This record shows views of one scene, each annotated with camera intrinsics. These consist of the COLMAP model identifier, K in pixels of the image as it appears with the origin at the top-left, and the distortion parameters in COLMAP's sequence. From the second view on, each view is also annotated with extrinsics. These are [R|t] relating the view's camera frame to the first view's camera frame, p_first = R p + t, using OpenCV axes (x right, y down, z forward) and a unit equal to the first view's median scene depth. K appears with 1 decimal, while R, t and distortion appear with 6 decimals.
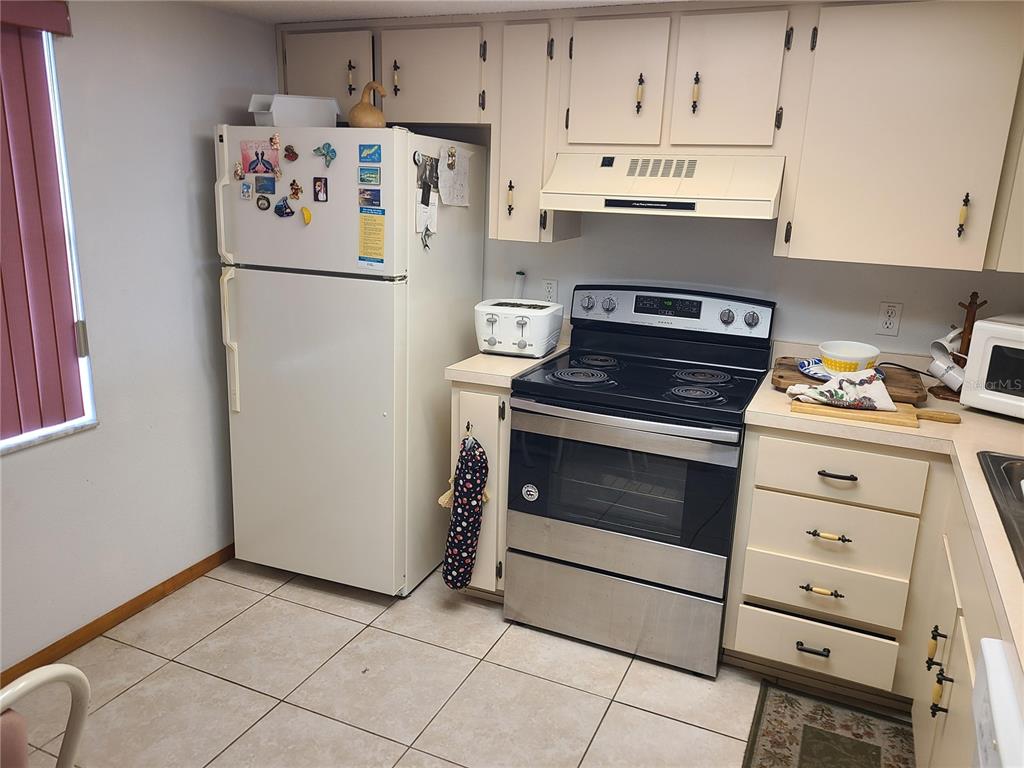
lens RADIAL K [[765.0, 0, 512.0], [0, 765.0, 384.0], [0, 0, 1]] dist [0.046426, -0.004068]
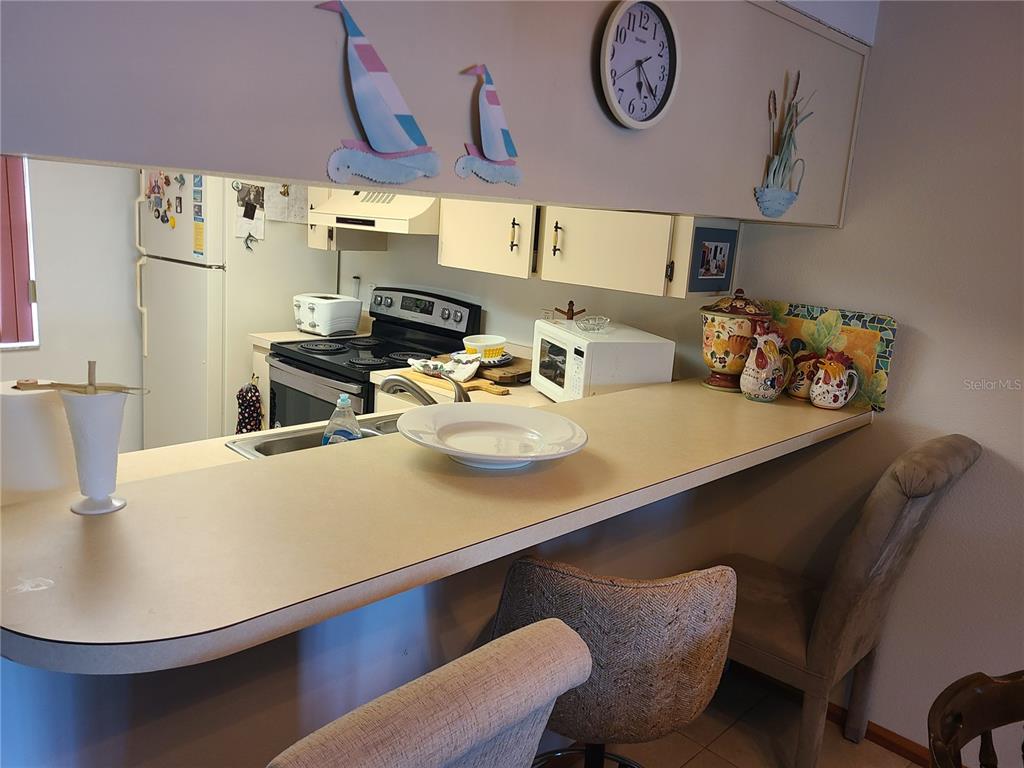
lens RADIAL K [[765.0, 0, 512.0], [0, 765.0, 384.0], [0, 0, 1]] dist [0.046426, -0.004068]
pose [[0.935987, 0.102923, -0.336653, 0.861123], [-0.125554, 0.991015, -0.046099, 0.074764], [0.328884, 0.085417, 0.940500, -0.154686]]
